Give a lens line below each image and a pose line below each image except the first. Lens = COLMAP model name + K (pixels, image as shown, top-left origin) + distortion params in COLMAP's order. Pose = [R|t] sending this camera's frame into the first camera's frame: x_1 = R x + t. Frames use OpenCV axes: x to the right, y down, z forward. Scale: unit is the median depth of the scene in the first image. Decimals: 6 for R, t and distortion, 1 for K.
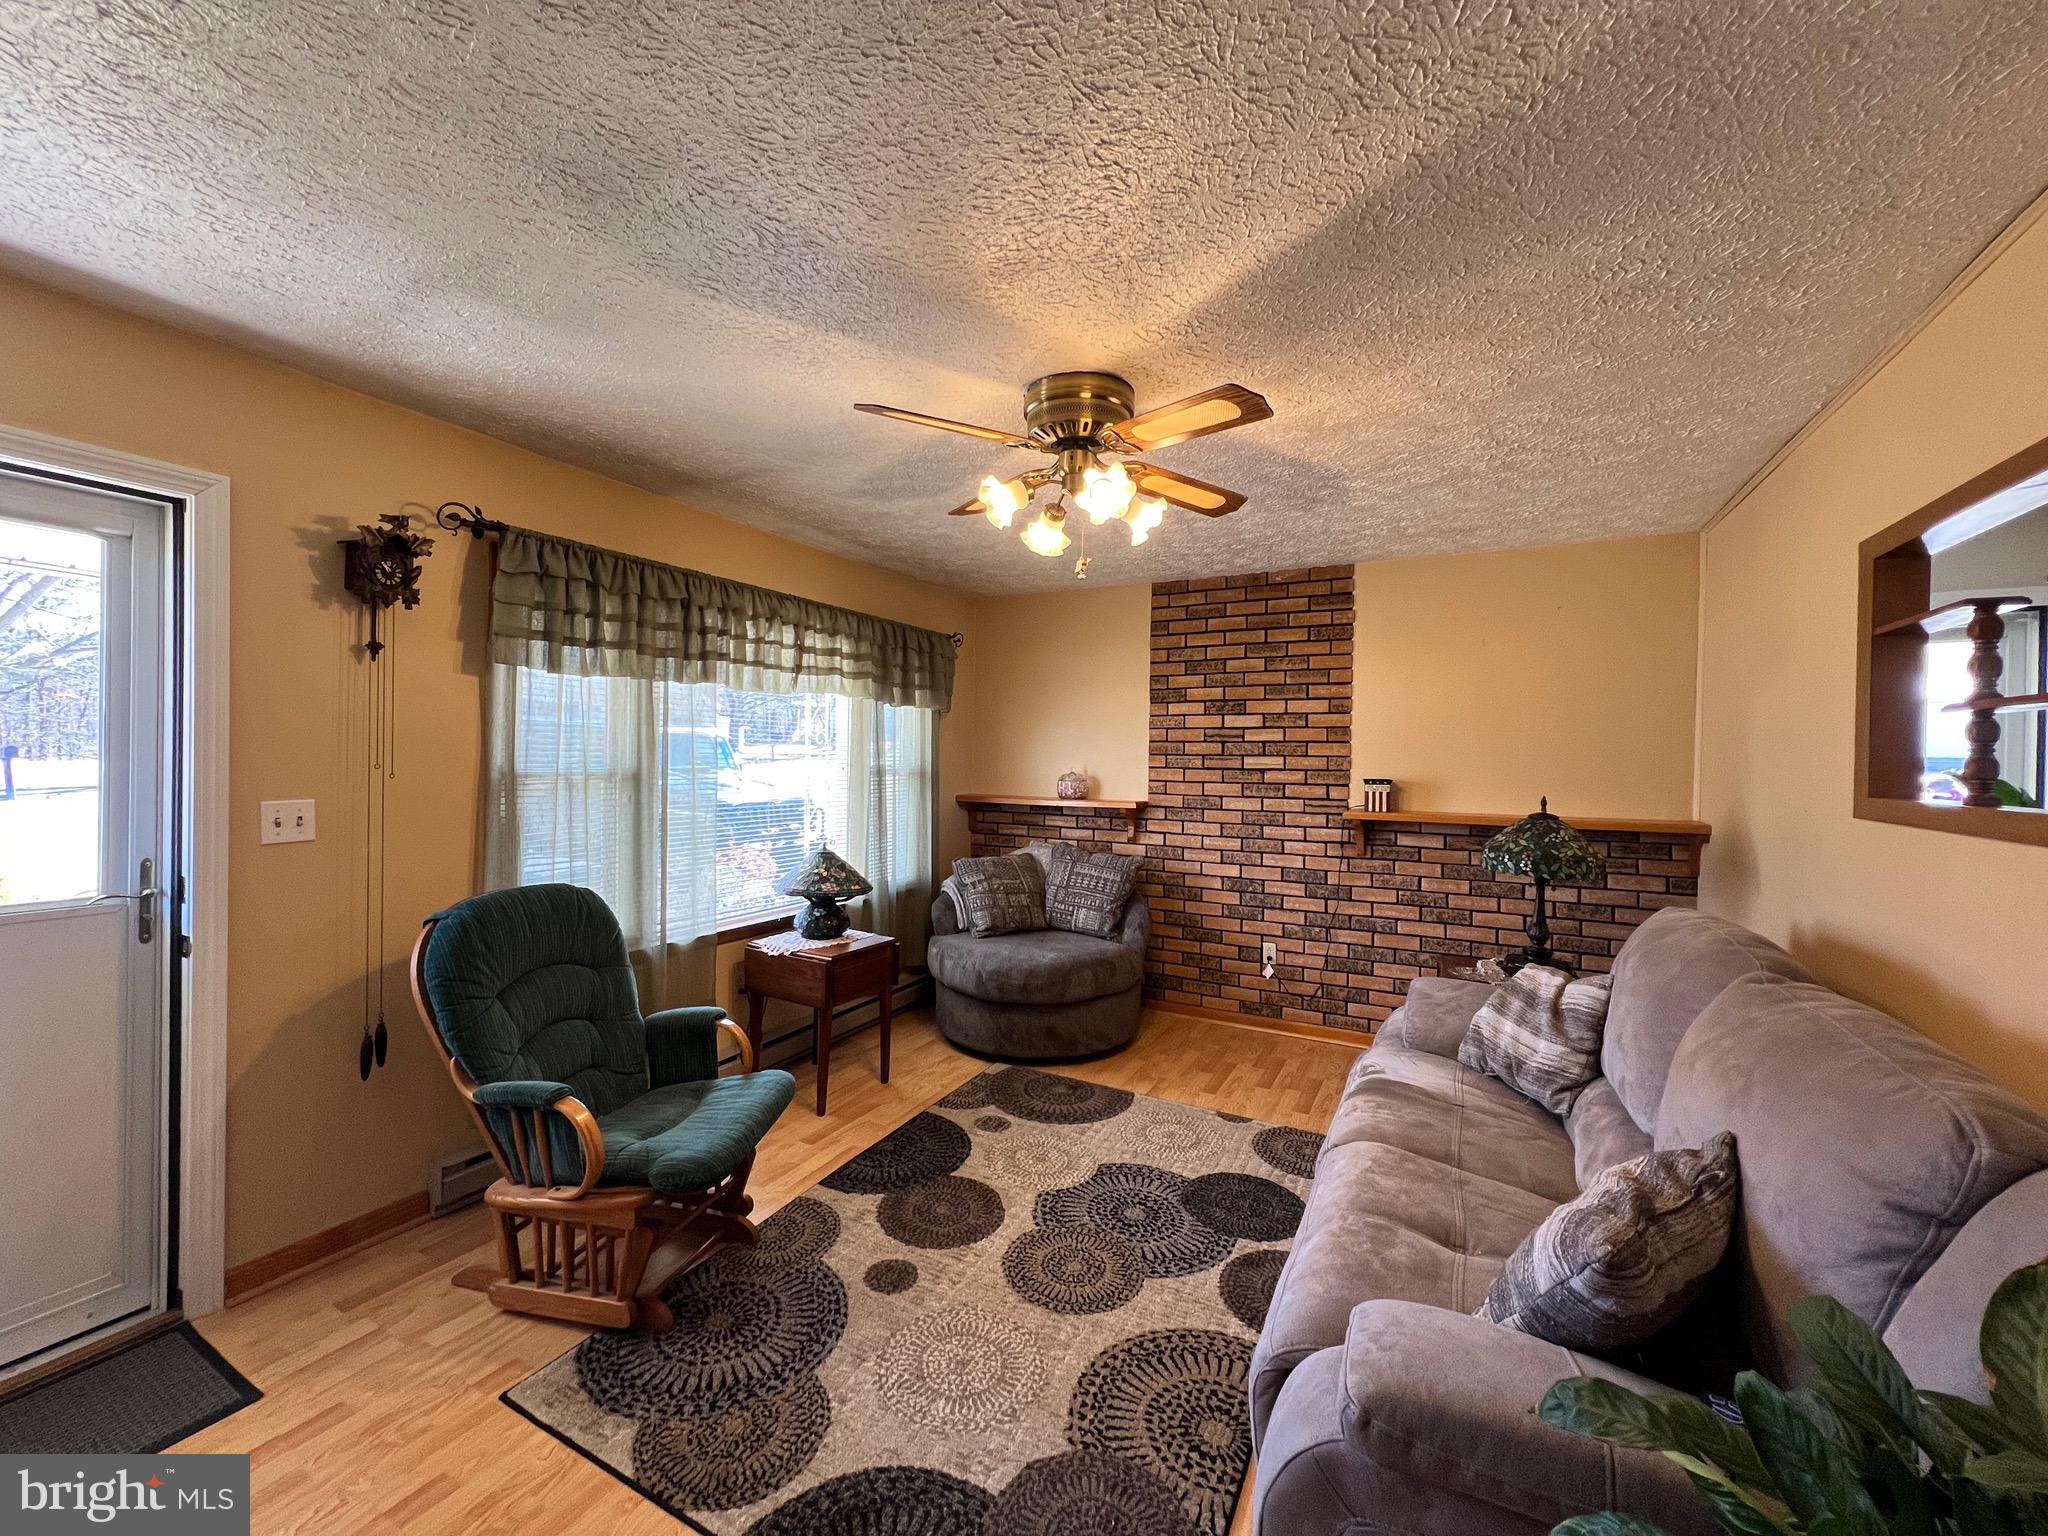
lens RADIAL K [[818.8, 0, 1020.1], [0, 818.8, 760.6], [0, 0, 1]] dist [-0.000522, 0.000605]
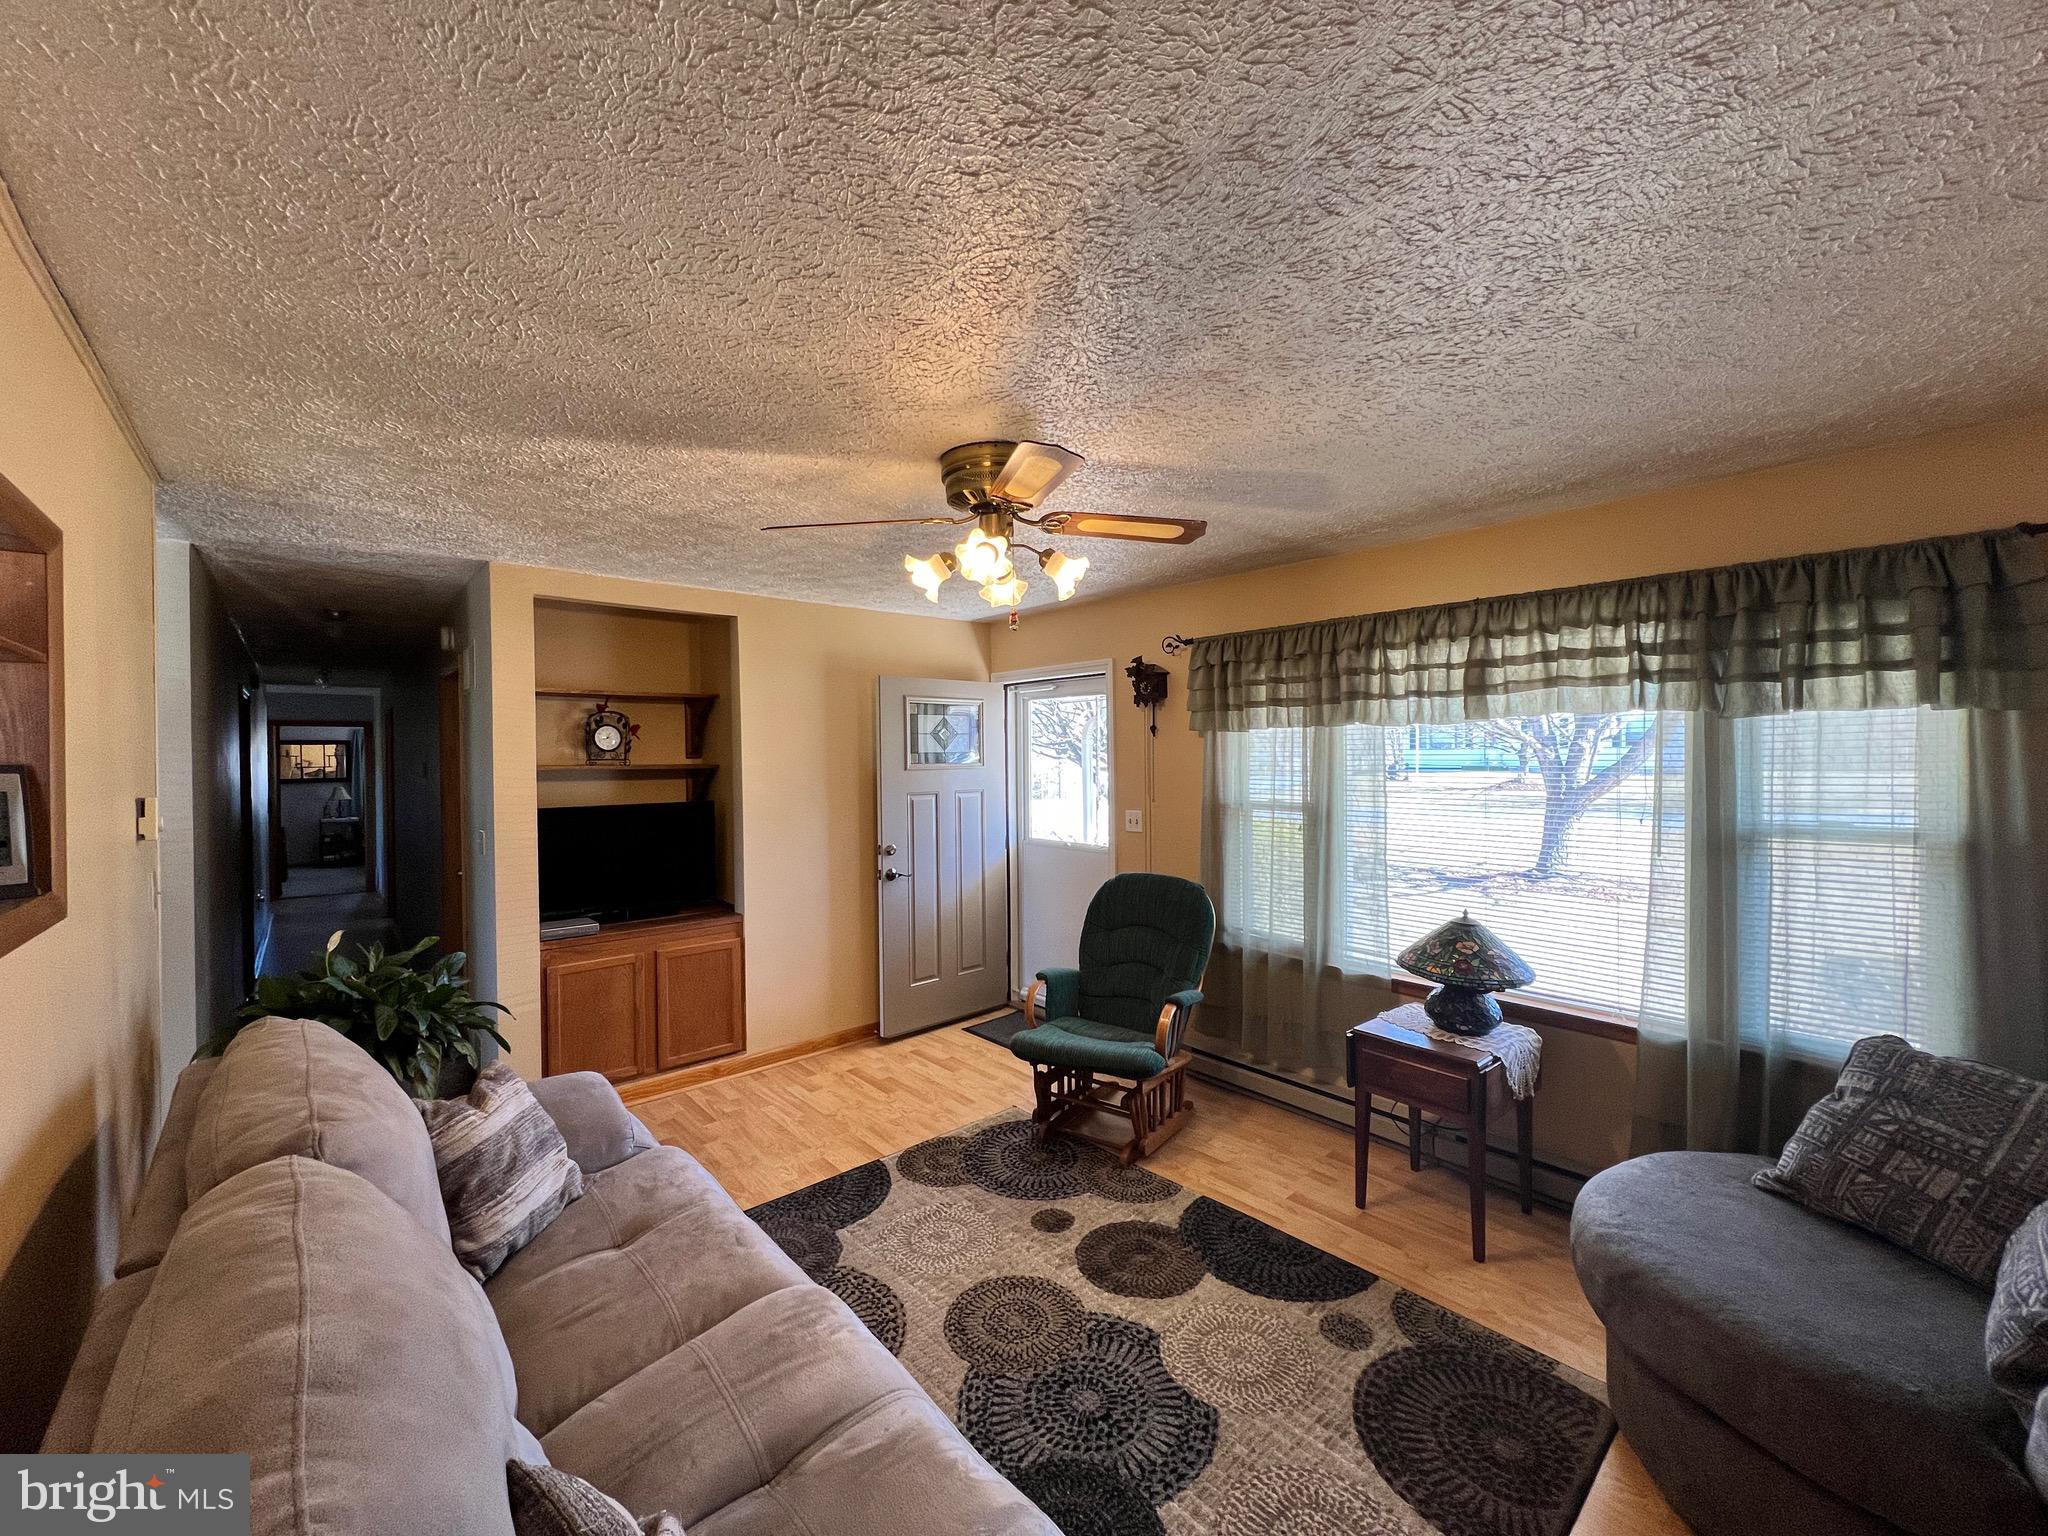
lens RADIAL K [[818.8, 0, 1020.1], [0, 818.8, 760.6], [0, 0, 1]] dist [-0.000522, 0.000605]
pose [[-0.350358, -0.005830, -0.936598, 0.829972], [-0.003359, 0.999982, -0.004968, -0.048567], [0.936610, 0.001405, -0.350371, 1.124314]]
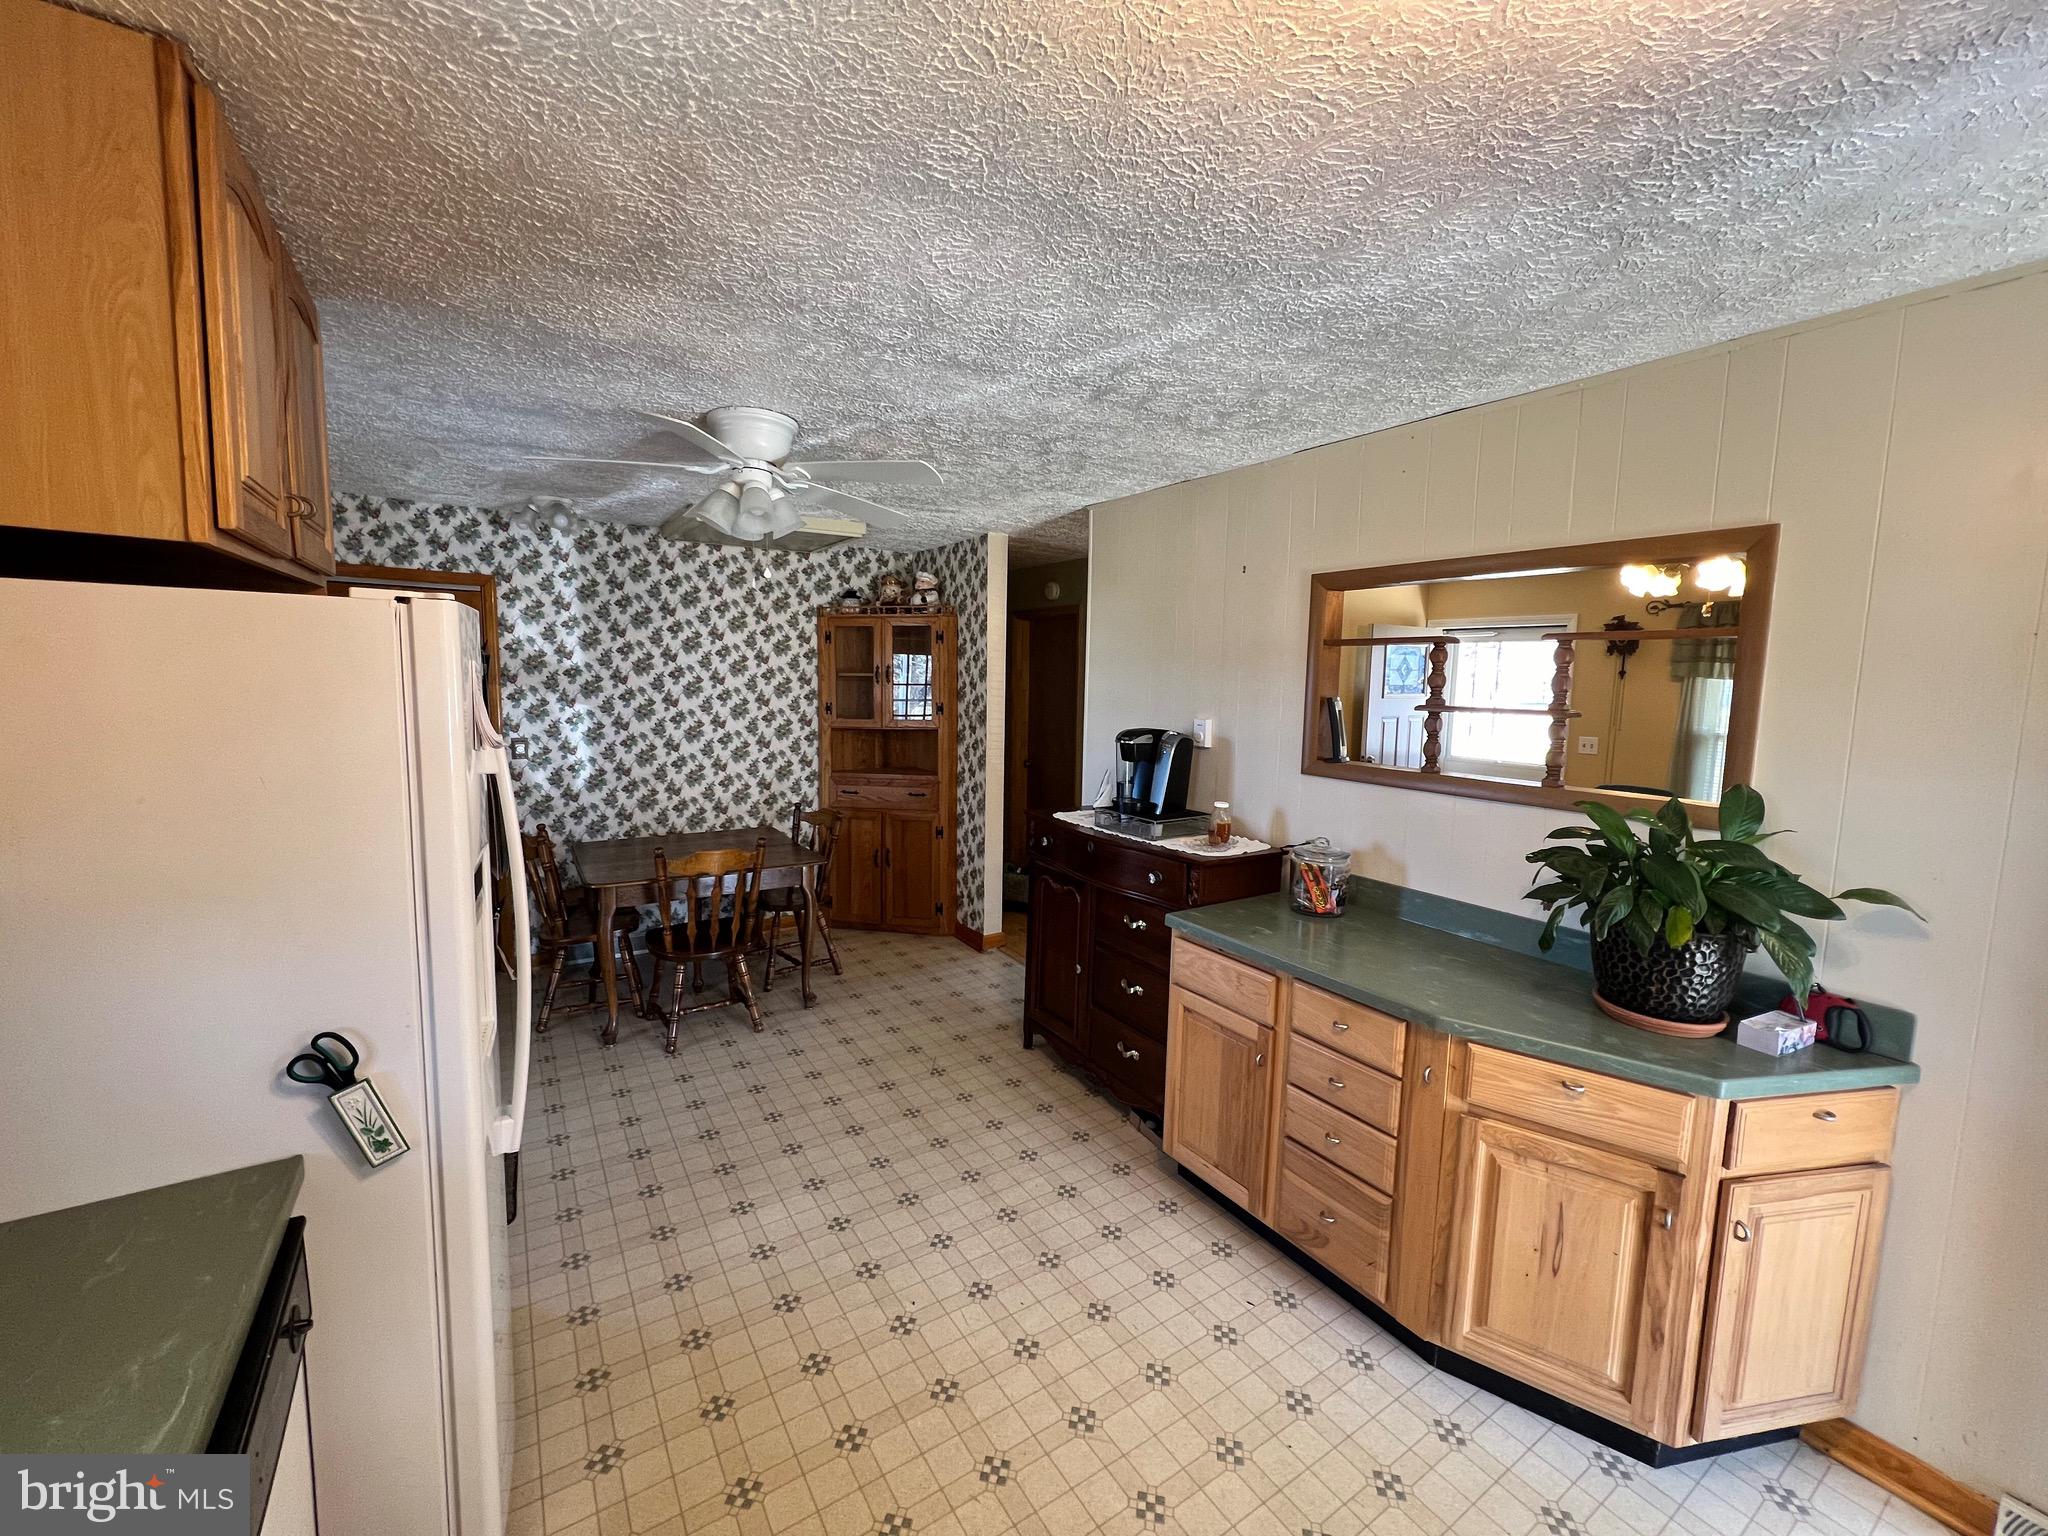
lens RADIAL K [[818.8, 0, 1020.1], [0, 818.8, 760.6], [0, 0, 1]] dist [-0.000522, 0.000605]
pose [[-0.476042, 0.071472, -0.876513, 1.671153], [-0.031652, 0.994654, 0.098296, -0.055586], [0.878853, 0.074537, -0.471235, 0.513582]]
